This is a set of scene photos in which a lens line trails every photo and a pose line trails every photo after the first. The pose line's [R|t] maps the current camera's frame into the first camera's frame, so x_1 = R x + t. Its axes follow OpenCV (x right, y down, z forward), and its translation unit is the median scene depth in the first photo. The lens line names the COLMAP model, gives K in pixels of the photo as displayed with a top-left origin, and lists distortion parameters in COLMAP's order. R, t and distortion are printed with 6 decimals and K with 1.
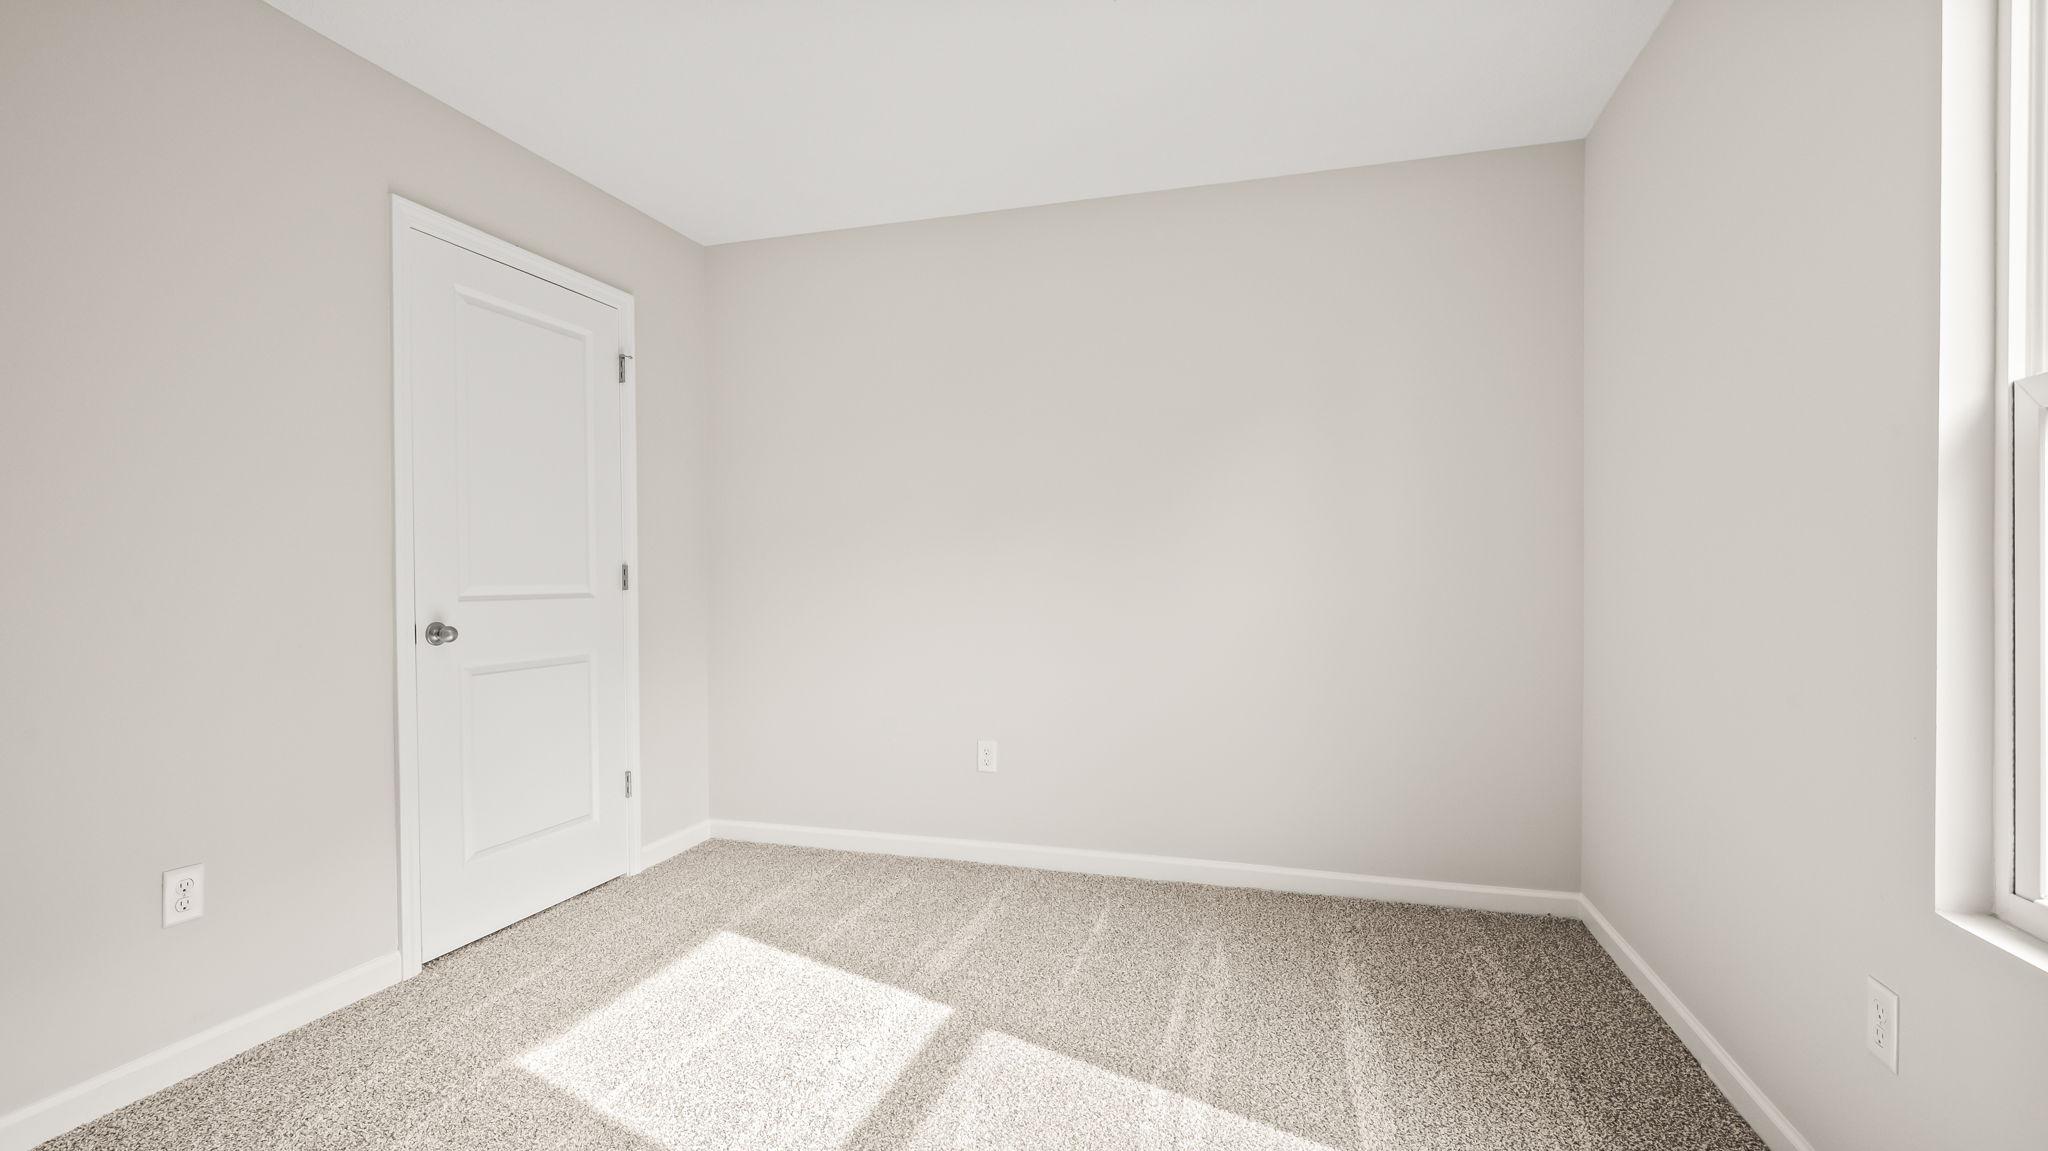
lens RADIAL K [[899.1, 0, 981.4], [0, 899.1, 581.2], [0, 0, 1]] dist [-0.004191, 0.000491]
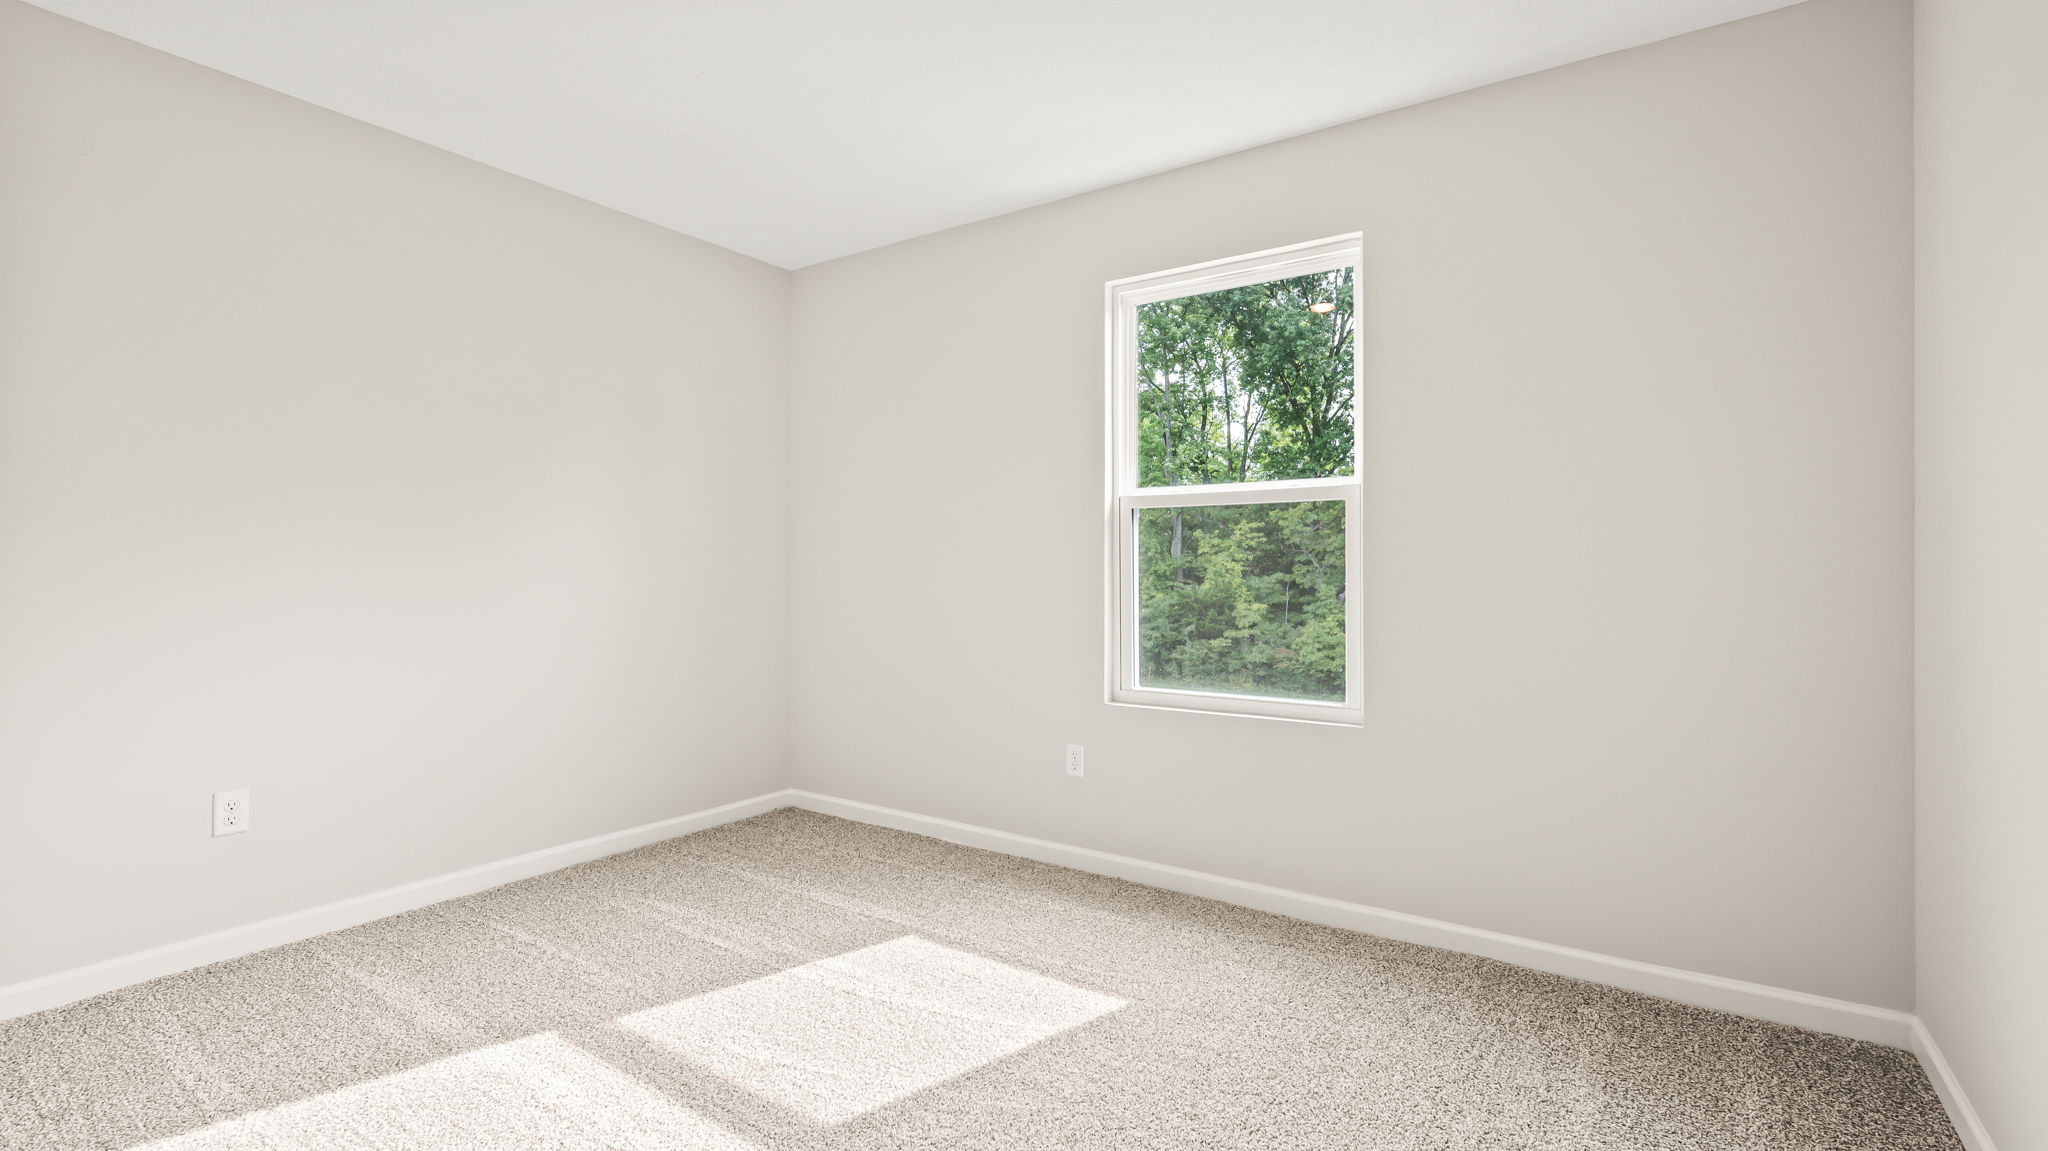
lens RADIAL K [[899.1, 0, 1017.7], [0, 899.1, 585.7], [0, 0, 1]] dist [-0.004191, 0.000491]
pose [[0.307192, -0.011375, 0.951580, -0.669846], [0.004306, 0.999935, 0.010563, 0.004541], [-0.951638, 0.000853, 0.307221, 0.218930]]
